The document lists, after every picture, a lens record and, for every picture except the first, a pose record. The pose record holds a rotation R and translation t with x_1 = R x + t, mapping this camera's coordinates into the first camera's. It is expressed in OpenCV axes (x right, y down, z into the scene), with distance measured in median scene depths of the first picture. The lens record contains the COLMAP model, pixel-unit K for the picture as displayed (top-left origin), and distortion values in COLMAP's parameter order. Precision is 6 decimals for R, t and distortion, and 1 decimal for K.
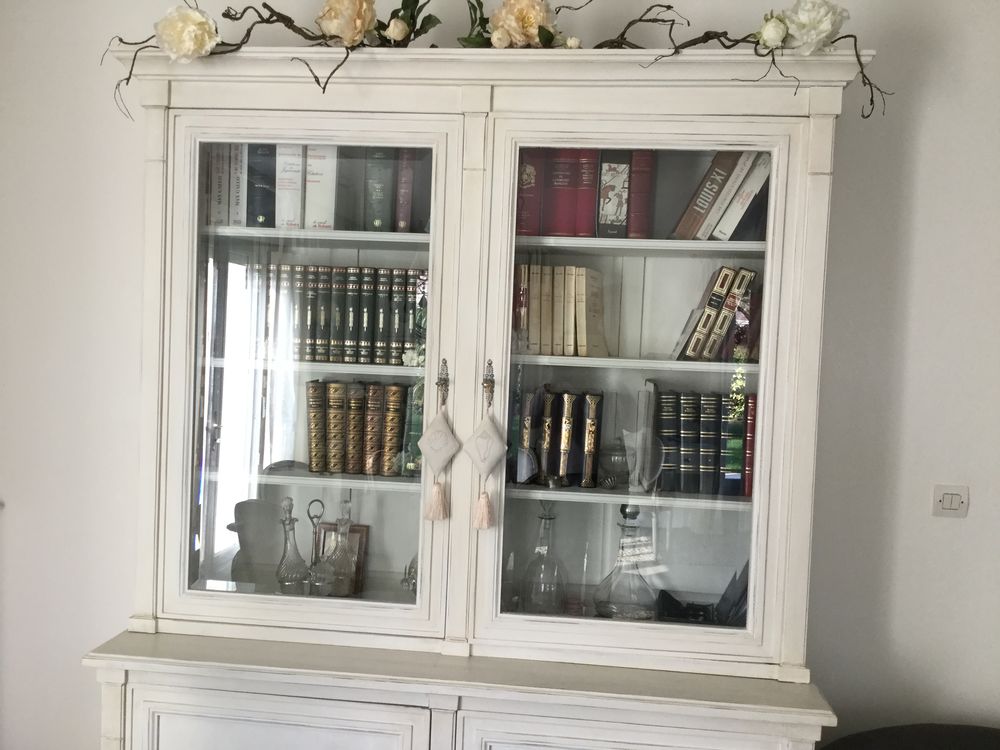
lens RADIAL K [[896.1, 0, 500.0], [0, 896.1, 375.0], [0, 0, 1]] dist [0.122063, -0.252471]
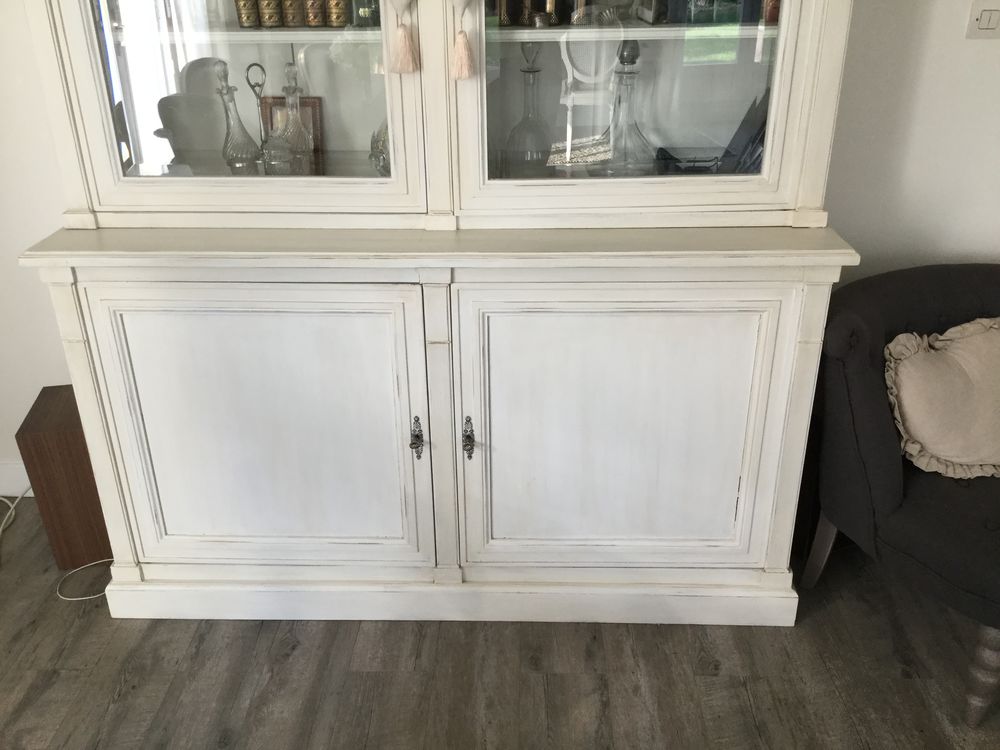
lens RADIAL K [[896.1, 0, 500.0], [0, 896.1, 375.0], [0, 0, 1]] dist [0.122063, -0.252471]
pose [[0.995729, -0.079016, 0.047746, -0.045010], [0.053365, 0.914639, 0.400735, 0.084716], [-0.075334, -0.396475, 0.914949, 0.112556]]
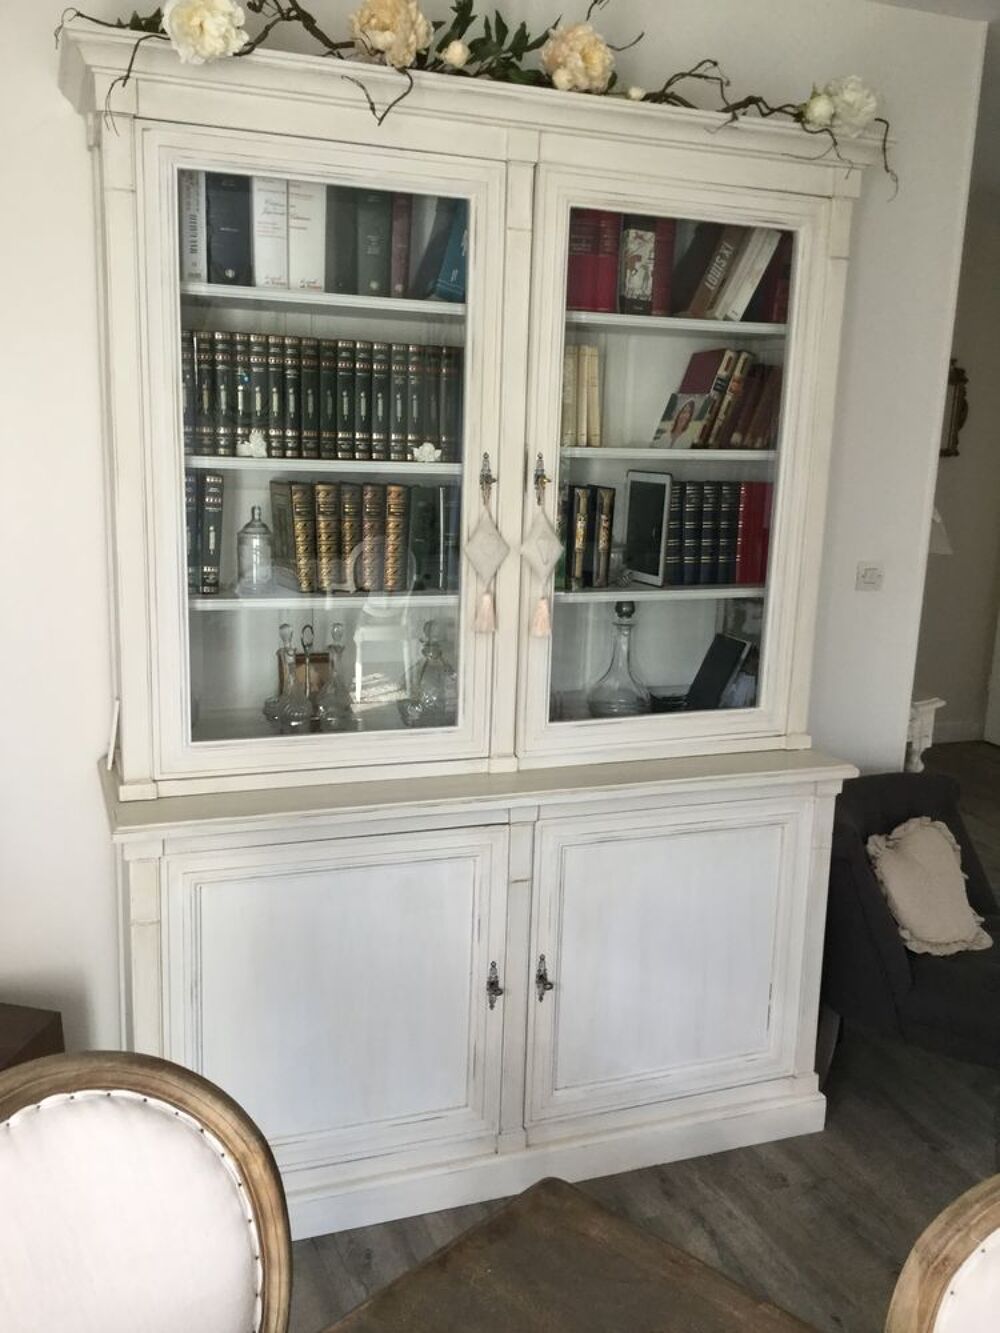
lens RADIAL K [[1194.5, 0, 494.5], [0, 1194.5, 669.6], [0, 0, 1]] dist [0.122063, -0.252471]
pose [[0.891345, -0.100047, 0.442149, -0.597762], [0.023688, 0.984289, 0.174966, -0.013920], [-0.452707, -0.145482, 0.879711, -0.078805]]
